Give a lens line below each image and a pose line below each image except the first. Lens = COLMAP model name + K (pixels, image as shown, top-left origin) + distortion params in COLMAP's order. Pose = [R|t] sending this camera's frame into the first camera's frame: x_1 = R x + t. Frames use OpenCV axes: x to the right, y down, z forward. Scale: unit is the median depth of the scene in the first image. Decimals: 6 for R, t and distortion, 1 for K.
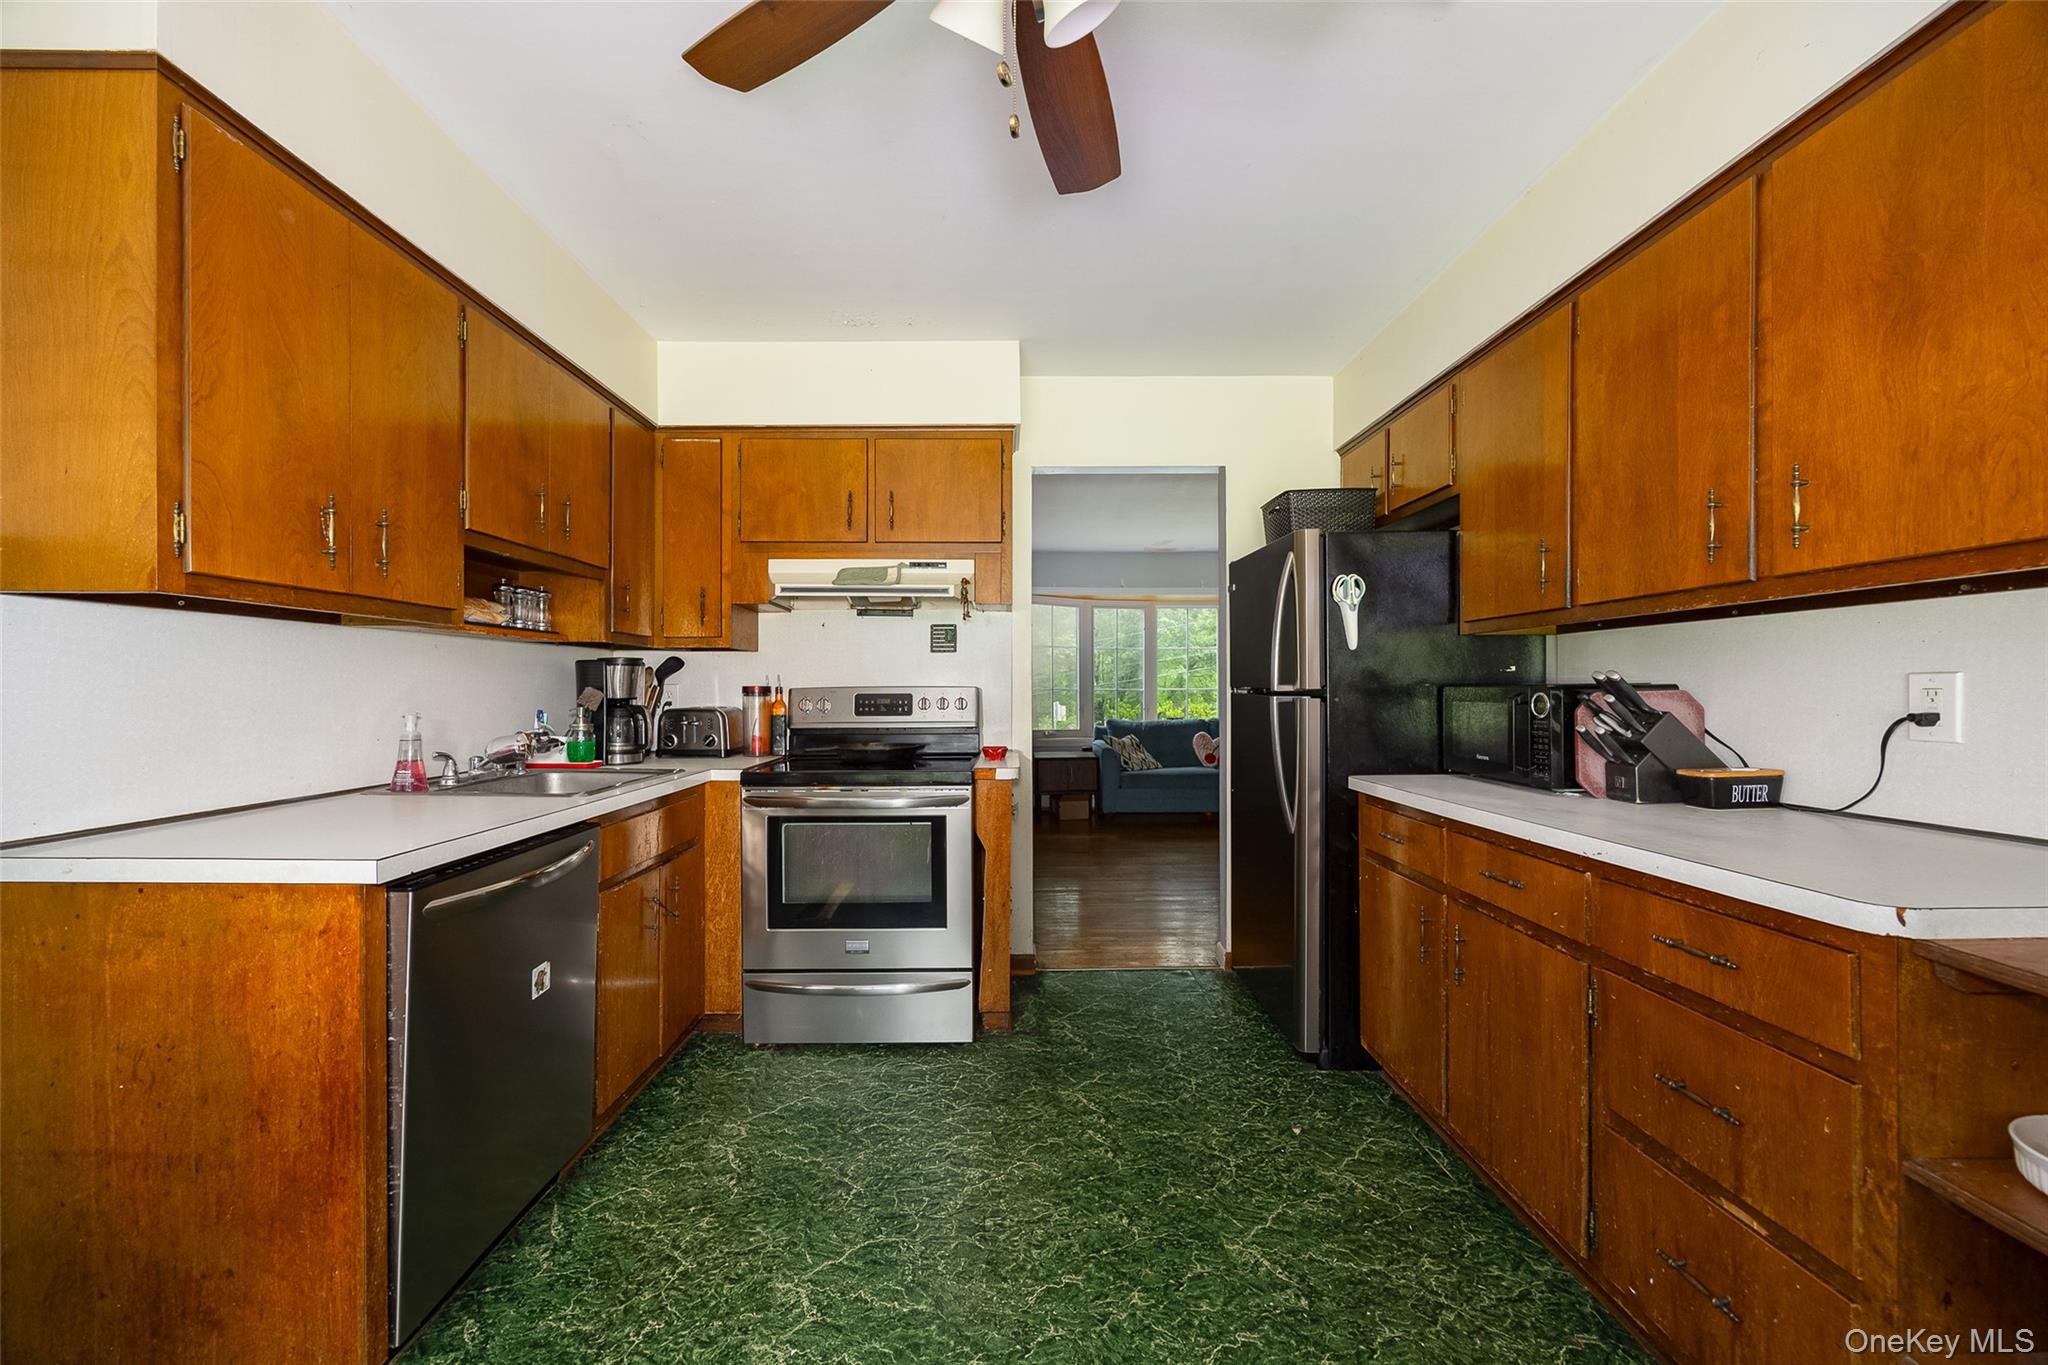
lens RADIAL K [[794.0, 0, 1024.0], [0, 794.0, 682.5], [0, 0, 1]] dist [0.000424, 0.000051]
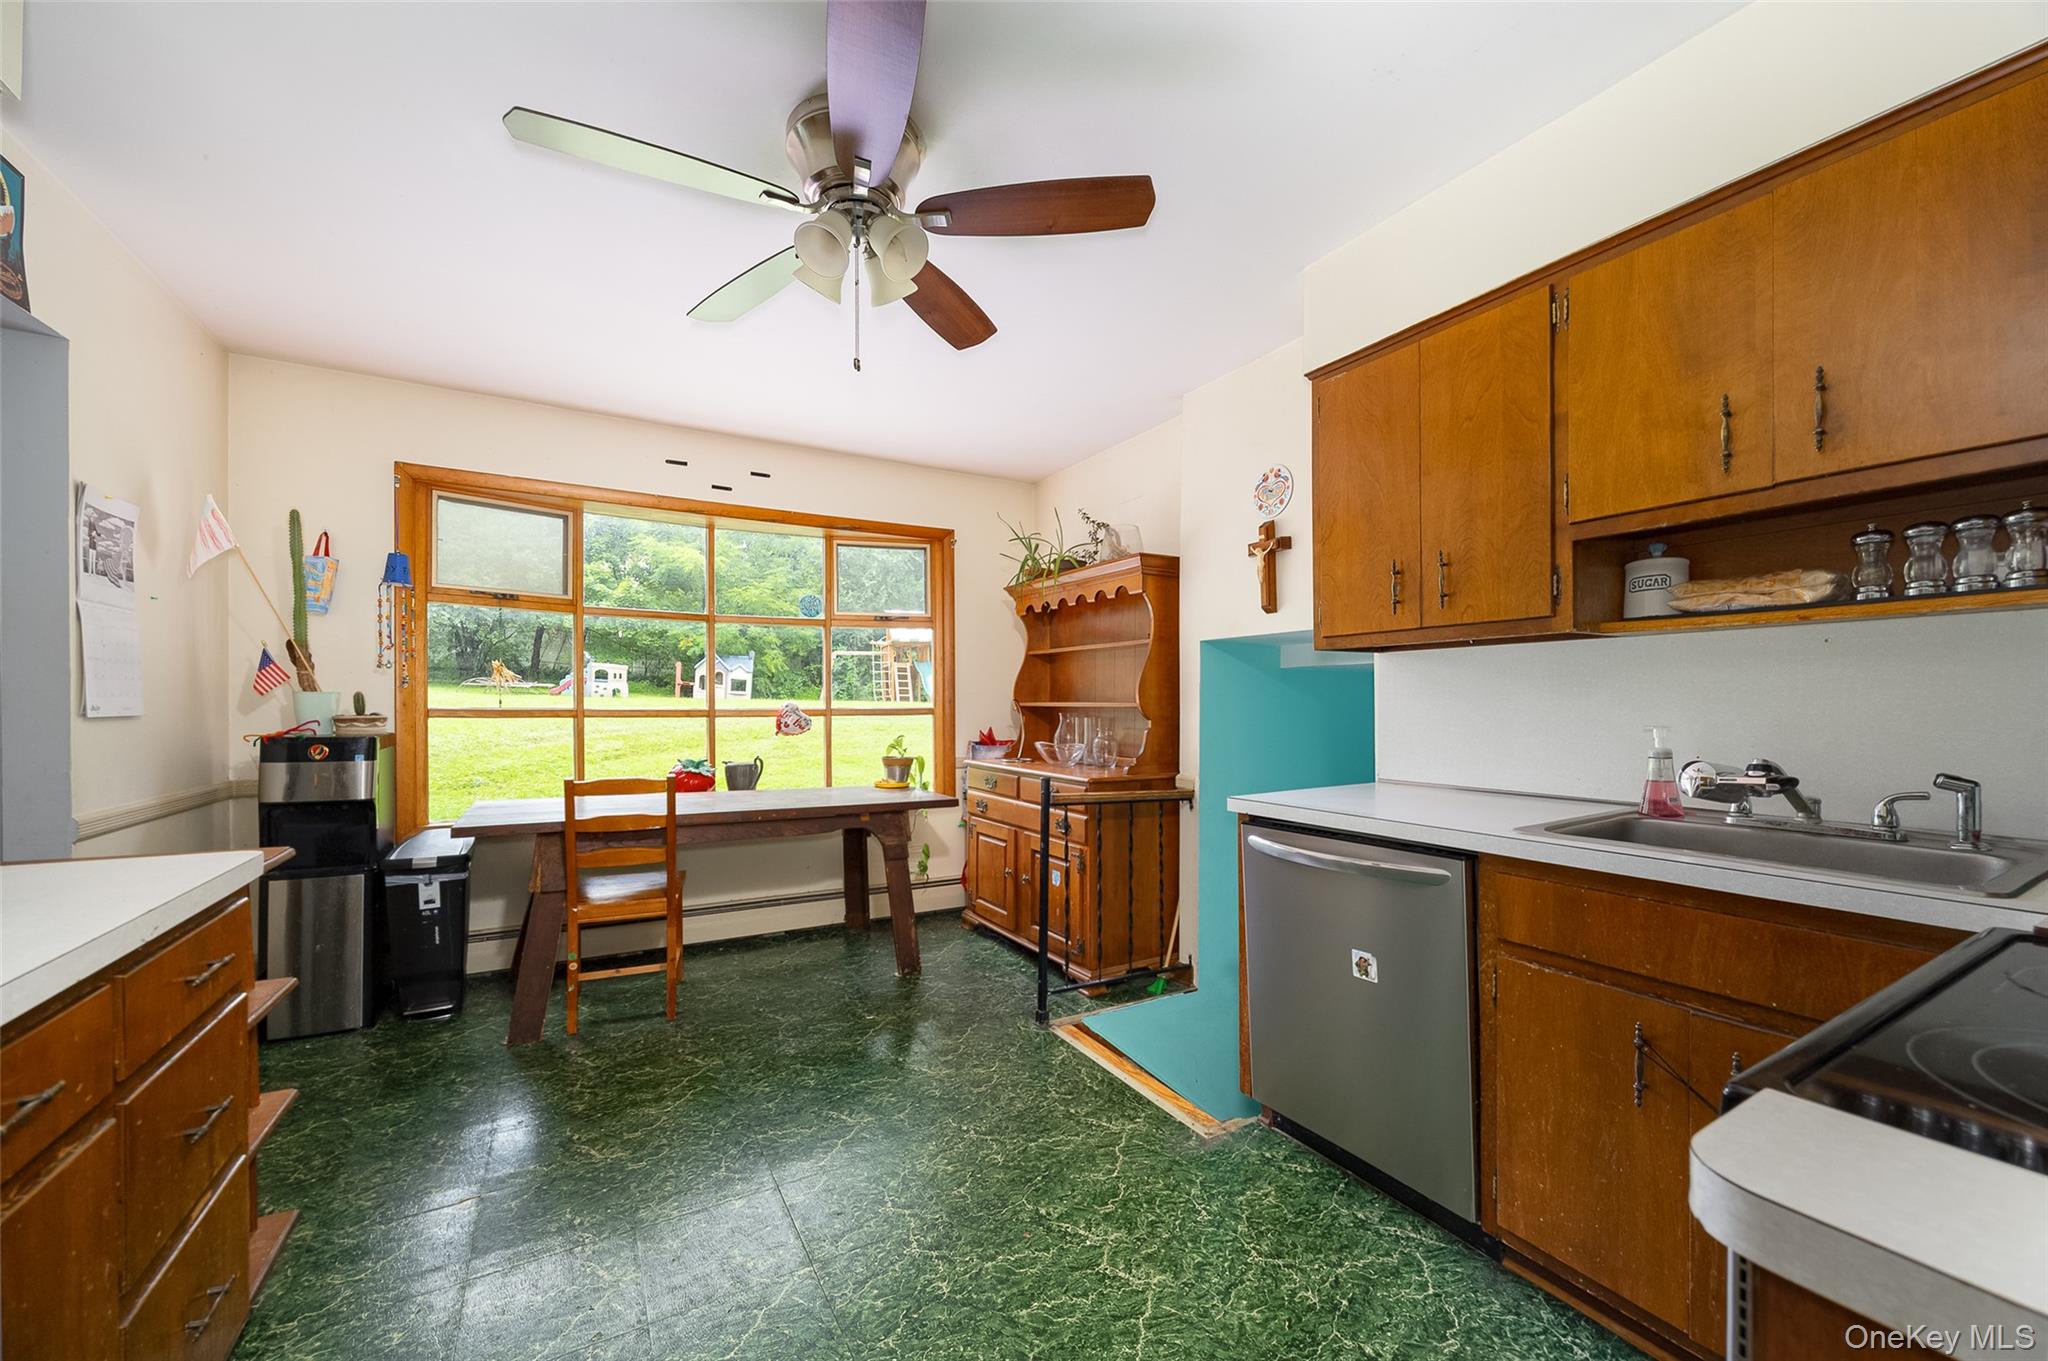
lens RADIAL K [[802.9, 0, 1047.5], [0, 802.9, 704.3], [0, 0, 1]] dist [-0.000456, -0.000043]
pose [[-0.867458, 0.005617, -0.497479, 0.331467], [0.007895, 0.999966, -0.002477, 0.013271], [0.497448, -0.006077, -0.867472, 1.809569]]
